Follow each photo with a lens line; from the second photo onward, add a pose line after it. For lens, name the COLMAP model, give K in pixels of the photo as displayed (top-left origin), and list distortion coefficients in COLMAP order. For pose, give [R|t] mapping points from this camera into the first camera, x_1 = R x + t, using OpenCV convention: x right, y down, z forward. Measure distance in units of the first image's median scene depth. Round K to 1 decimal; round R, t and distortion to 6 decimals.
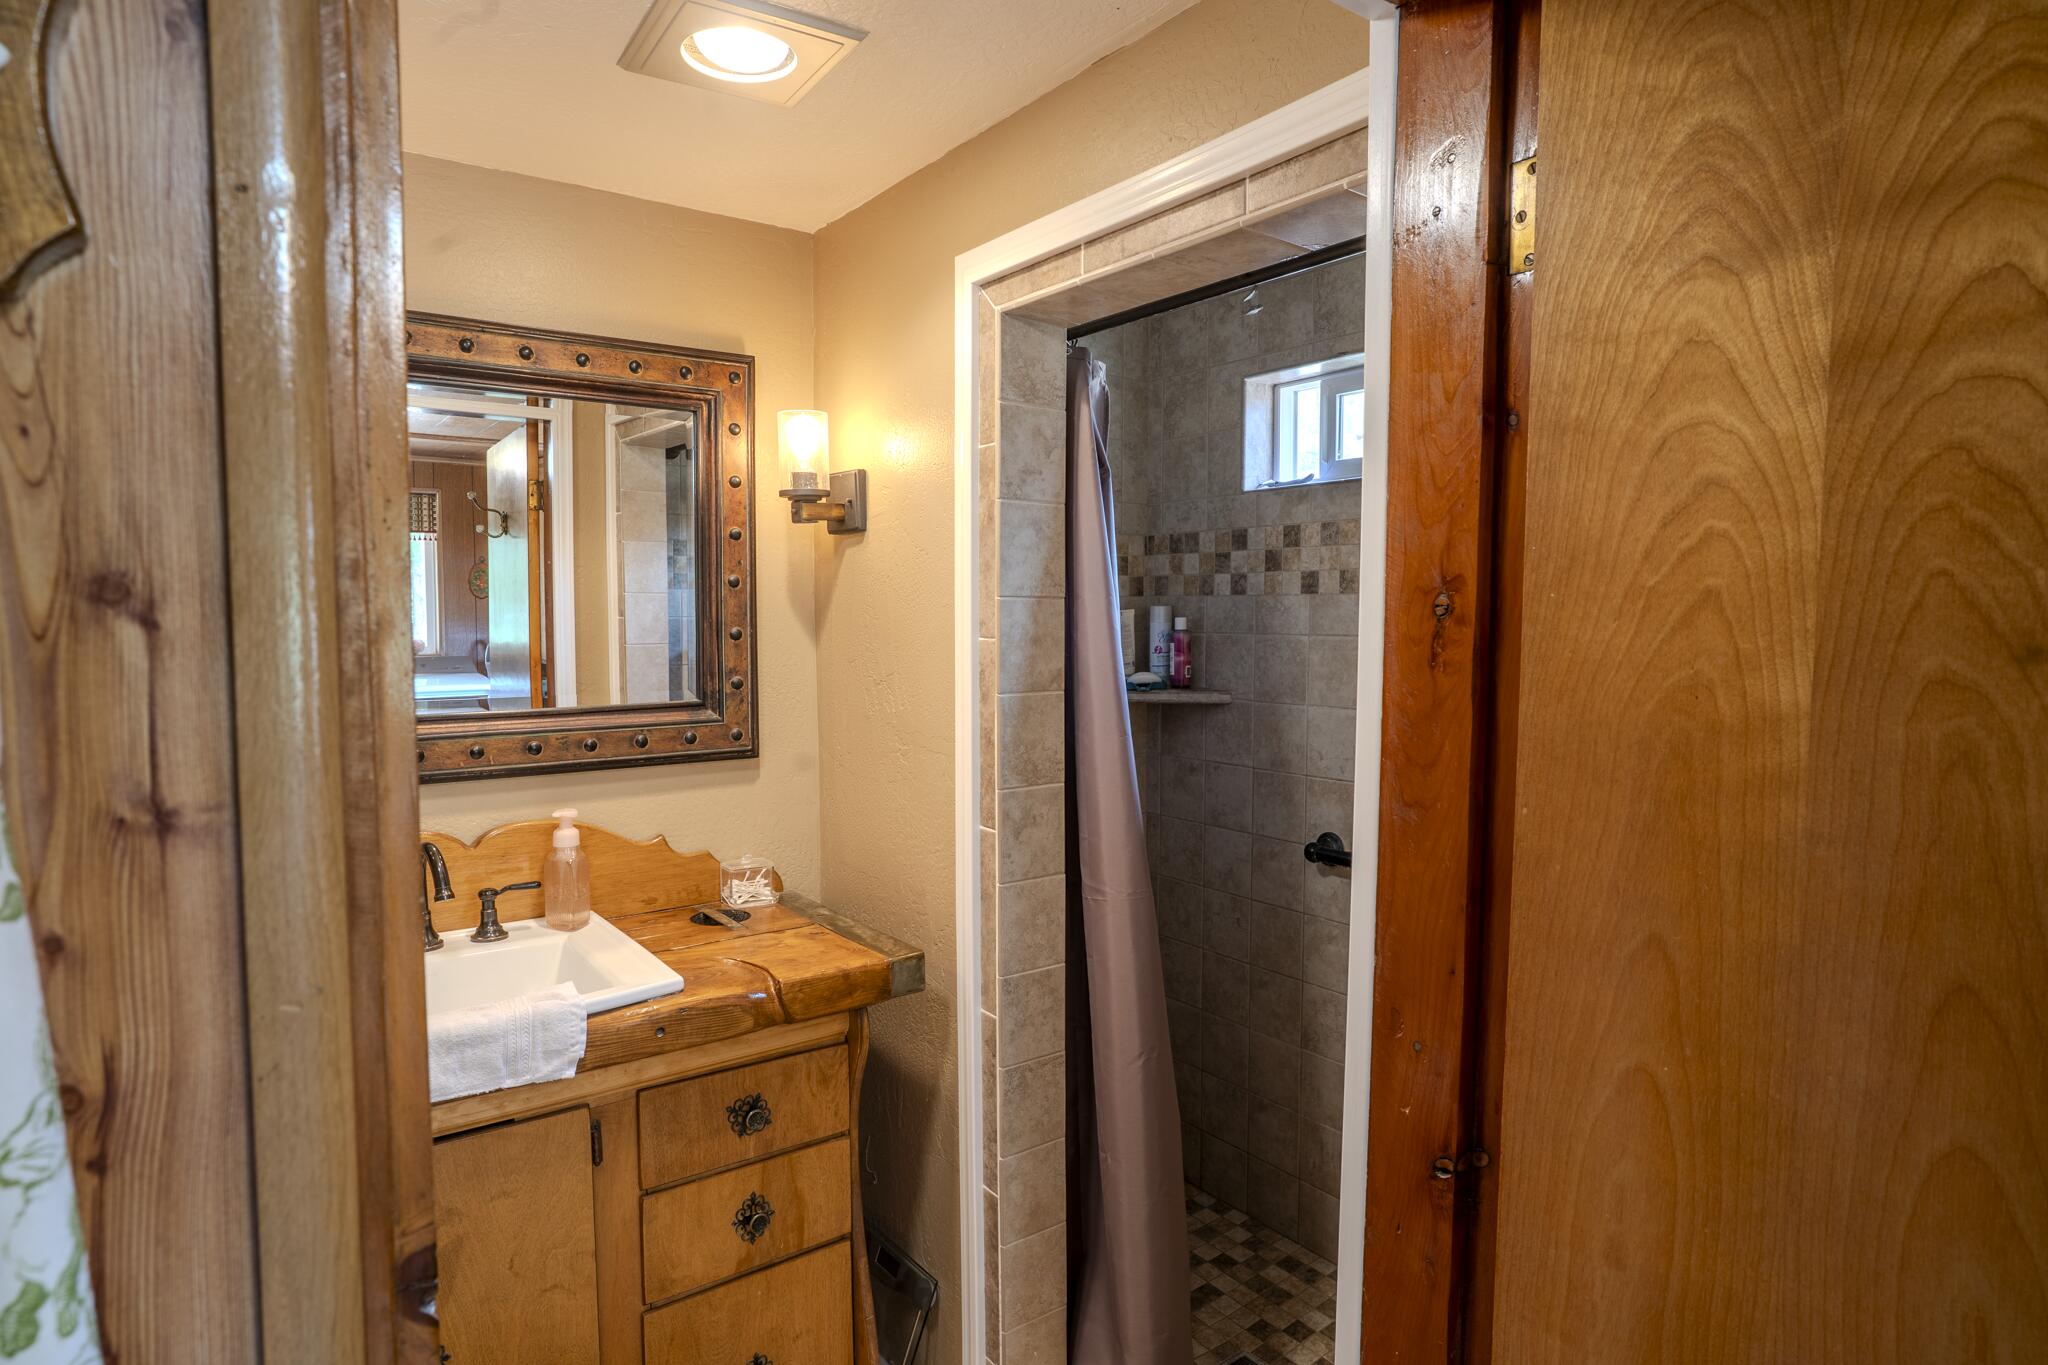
lens RADIAL K [[1134.8, 0, 1024.3], [0, 1134.8, 684.5], [0, 0, 1]] dist [-0.053665, 0.041021]
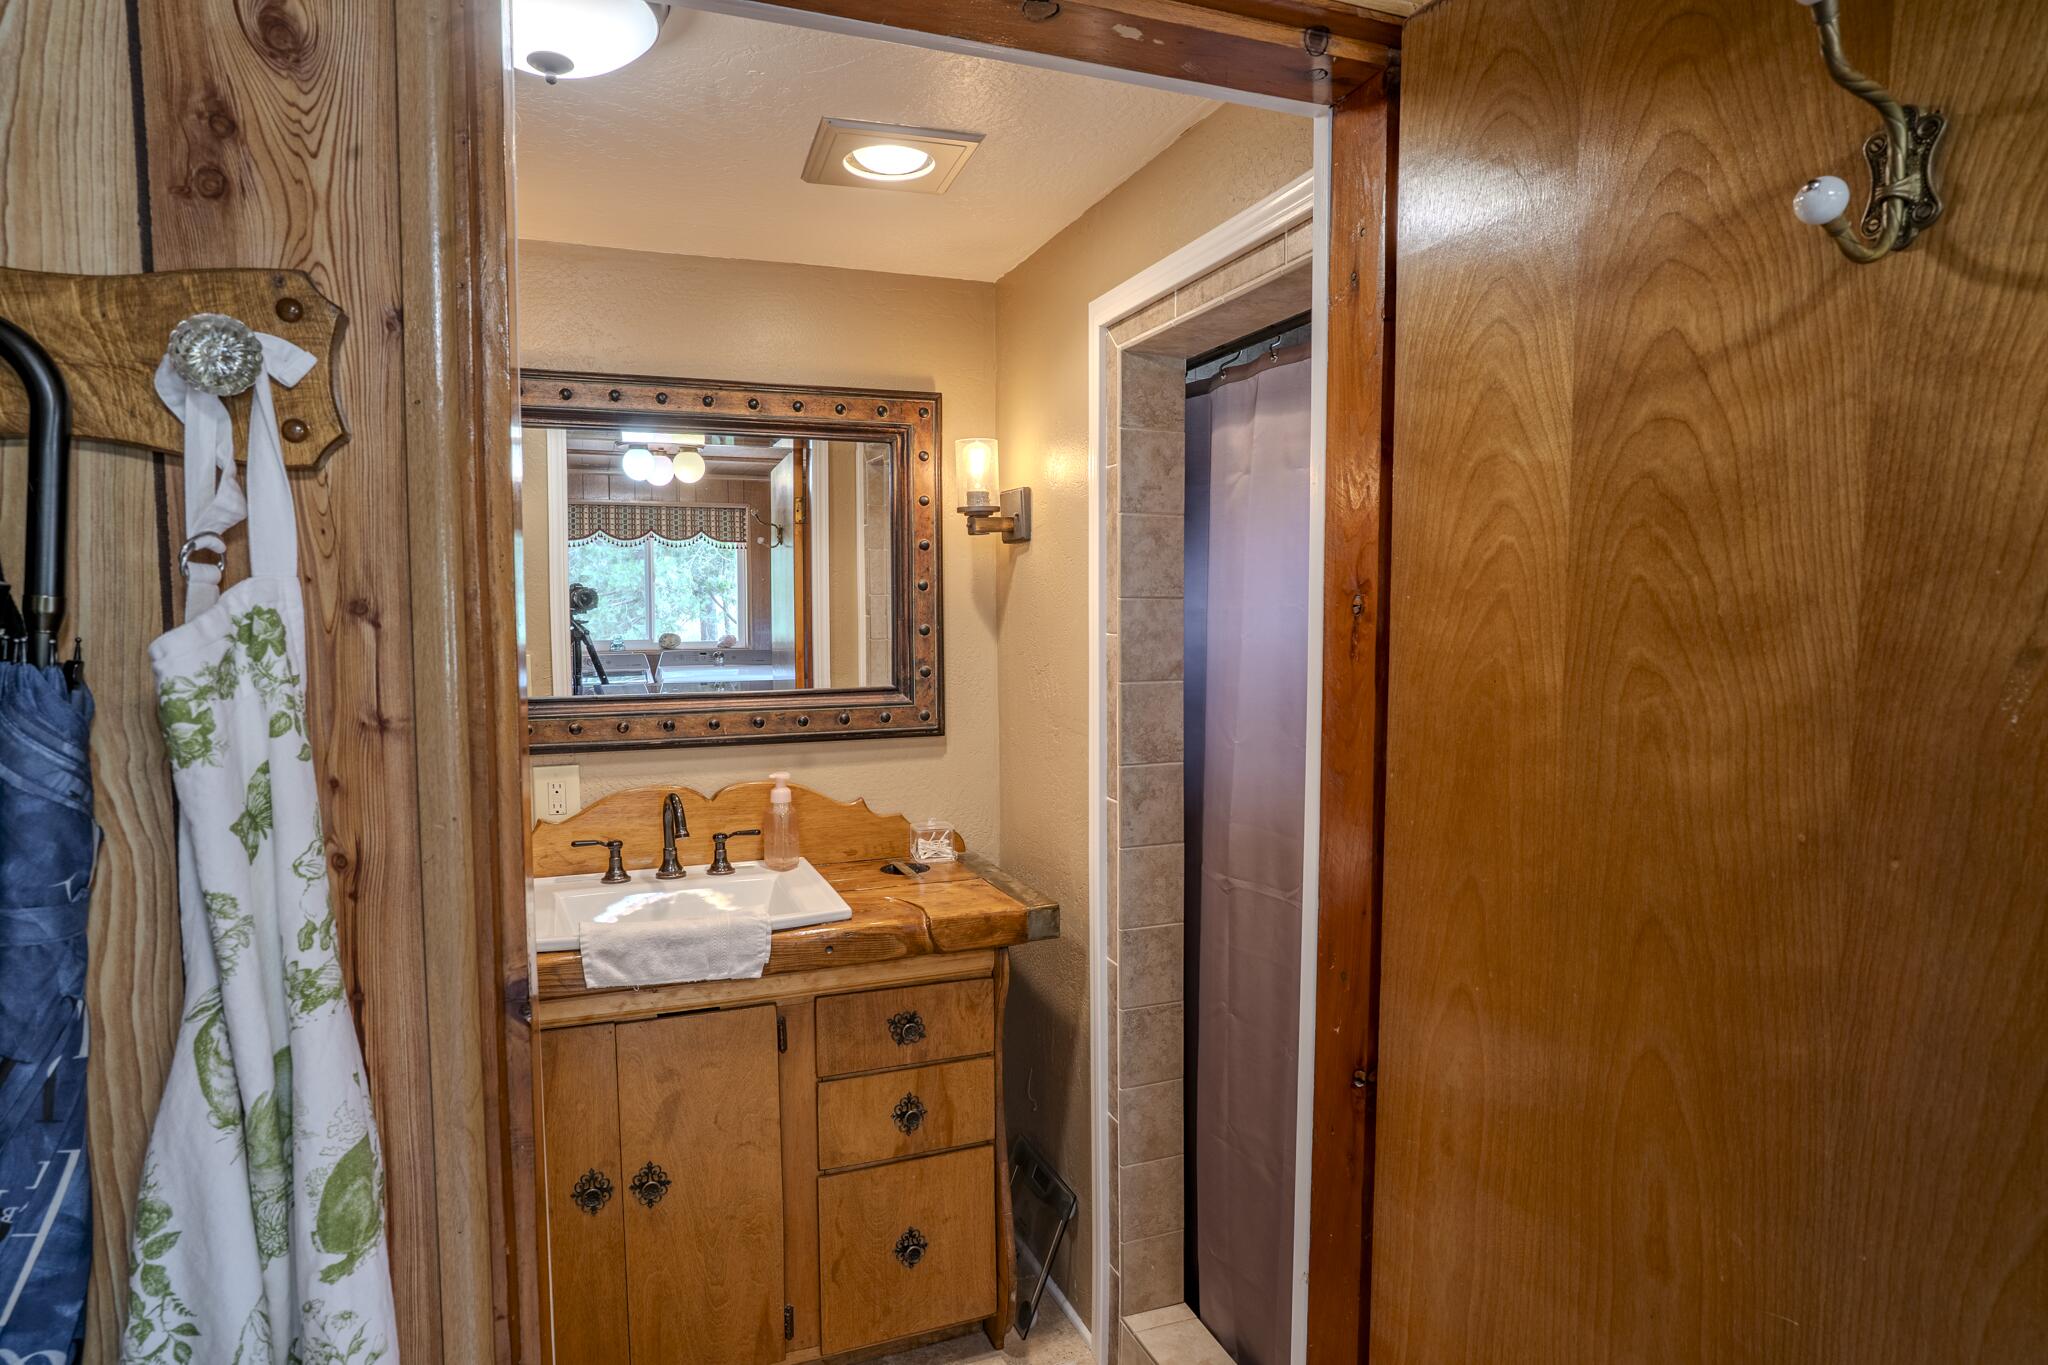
lens RADIAL K [[1136.6, 0, 1024.0], [0, 1136.6, 682.5], [0, 0, 1]] dist [-0.054230, 0.041885]
pose [[0.964782, 0.011442, -0.262801, 0.202834], [-0.011098, 0.999935, 0.002793, 0.007103], [0.262815, 0.000222, 0.964846, -0.147657]]
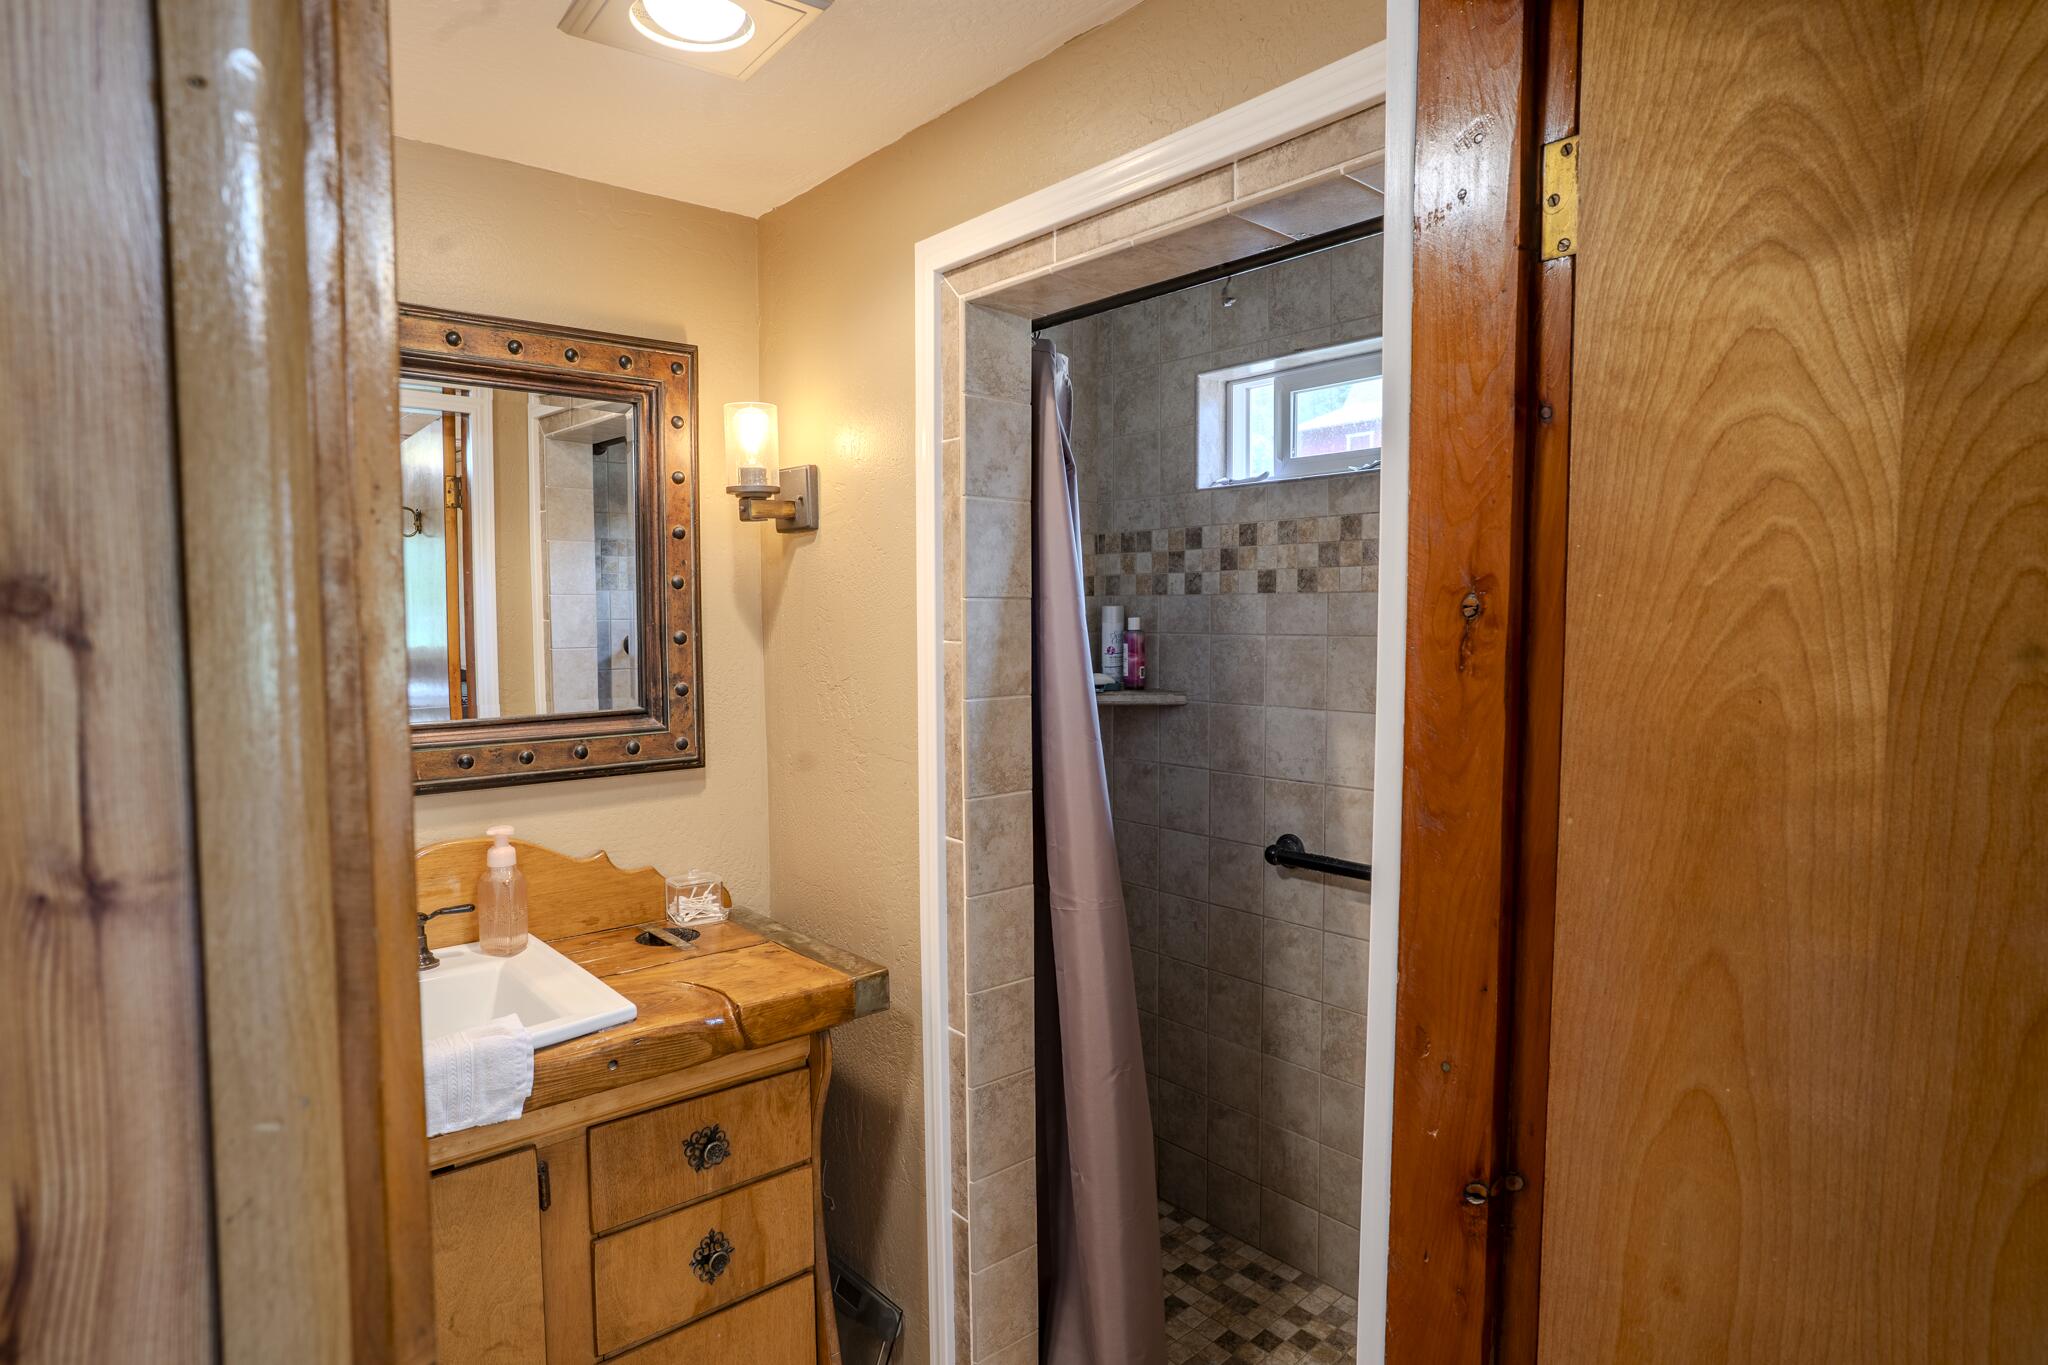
lens RADIAL K [[1133.0, 0, 1024.0], [0, 1133.0, 682.5], [0, 0, 1]] dist [-0.052879, 0.039409]
pose [[0.997445, -0.009242, 0.070834, -0.044443], [0.009321, 0.999956, -0.000785, -0.004816], [-0.070824, 0.001444, 0.997488, 0.044102]]
